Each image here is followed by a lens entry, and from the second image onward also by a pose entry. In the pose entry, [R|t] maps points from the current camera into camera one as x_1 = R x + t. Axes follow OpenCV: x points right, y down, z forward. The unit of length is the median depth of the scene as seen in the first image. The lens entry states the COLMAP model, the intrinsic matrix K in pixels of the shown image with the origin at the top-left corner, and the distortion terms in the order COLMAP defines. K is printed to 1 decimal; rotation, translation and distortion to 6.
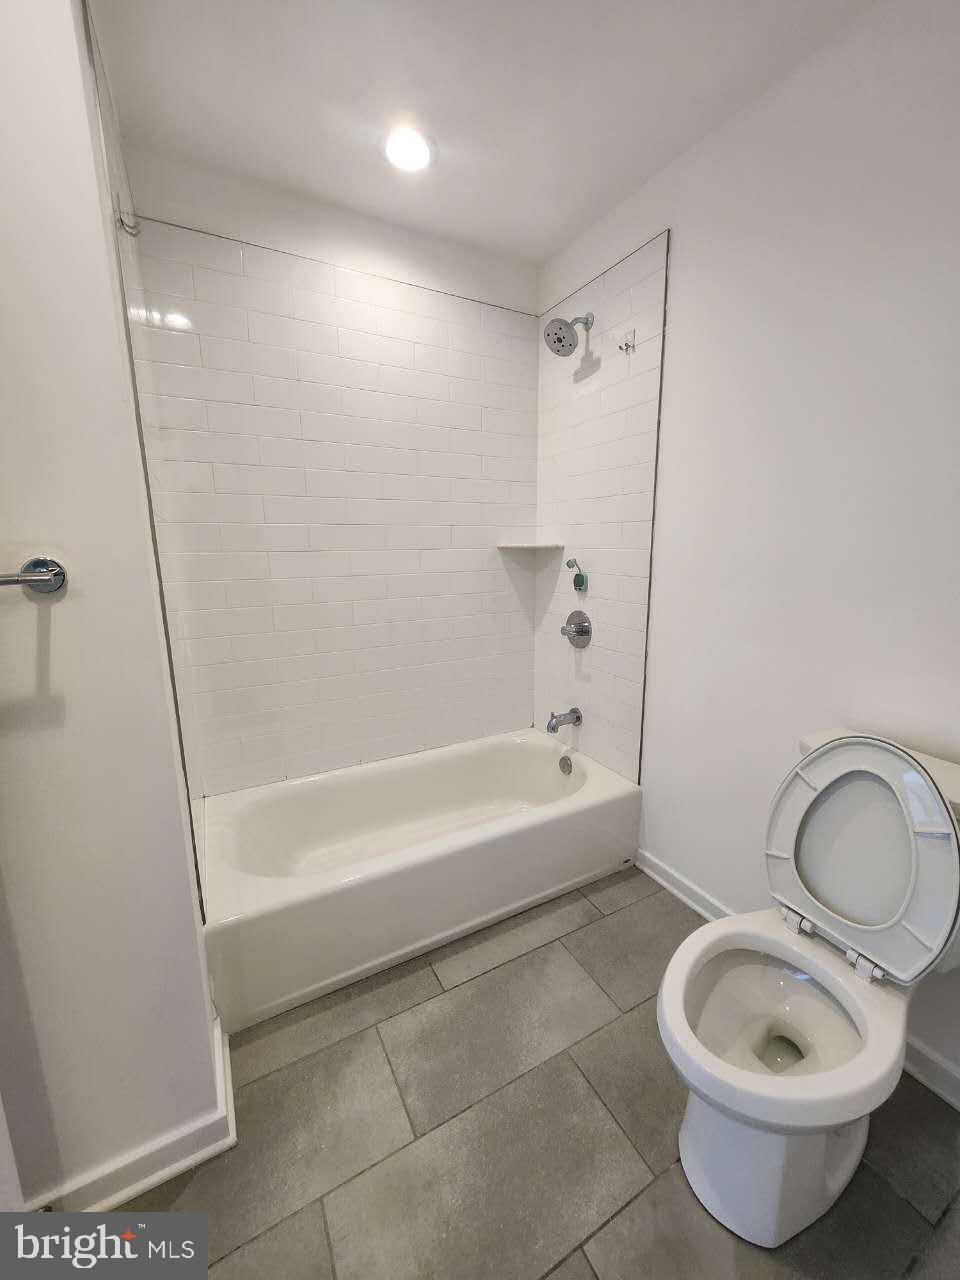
lens RADIAL K [[508.0, 0, 482.2], [0, 508.0, 637.5], [0, 0, 1]] dist [0.000187, 0.000530]
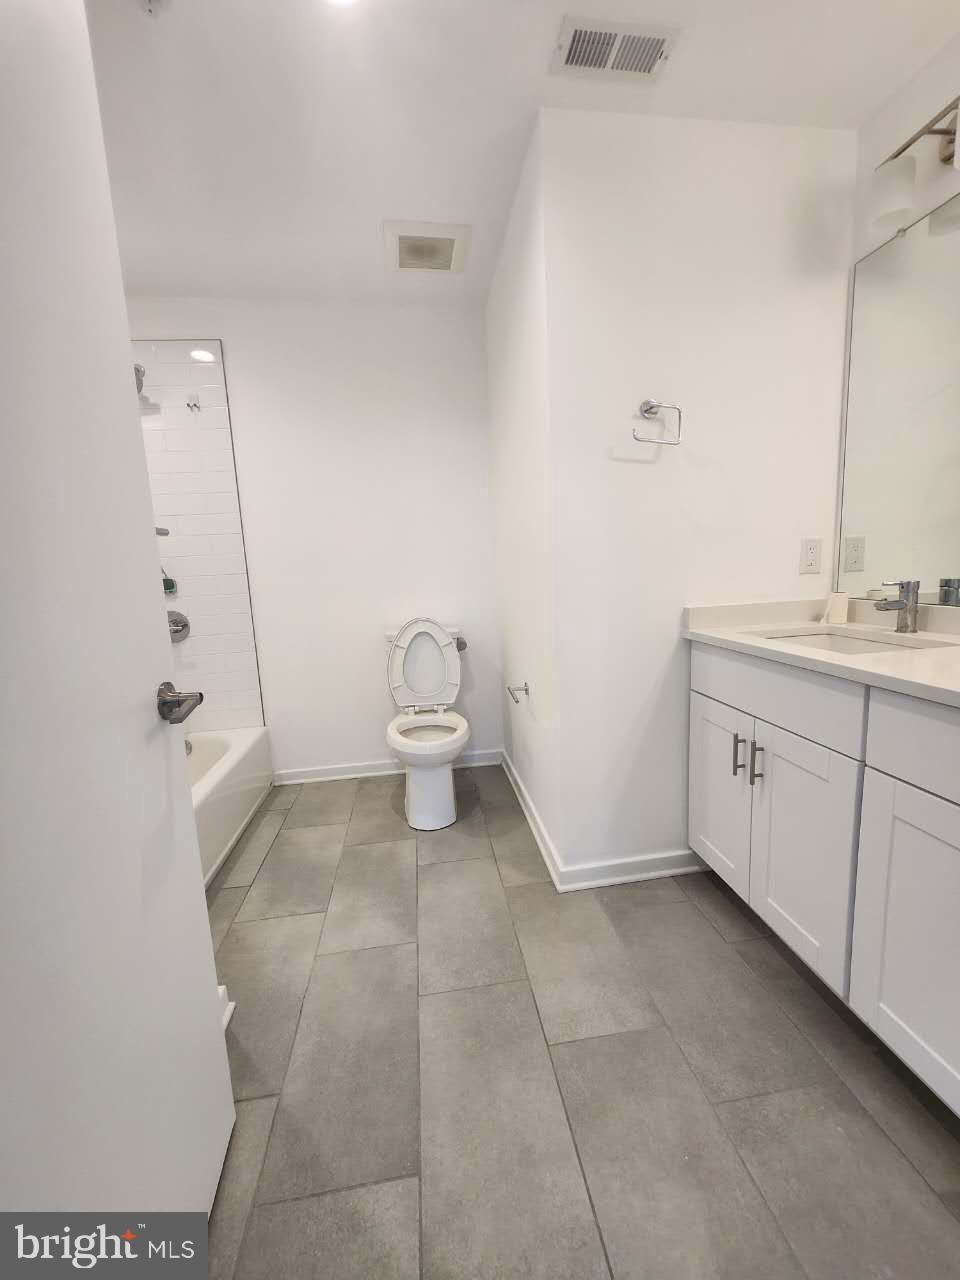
lens RADIAL K [[508.0, 0, 486.9], [0, 508.0, 642.5], [0, 0, 1]] dist [0.000187, 0.000530]
pose [[0.354968, -0.151328, 0.922549, -0.806573], [0.223951, 0.971844, 0.073245, 0.120412], [-0.907658, 0.180606, 0.378864, -0.113206]]
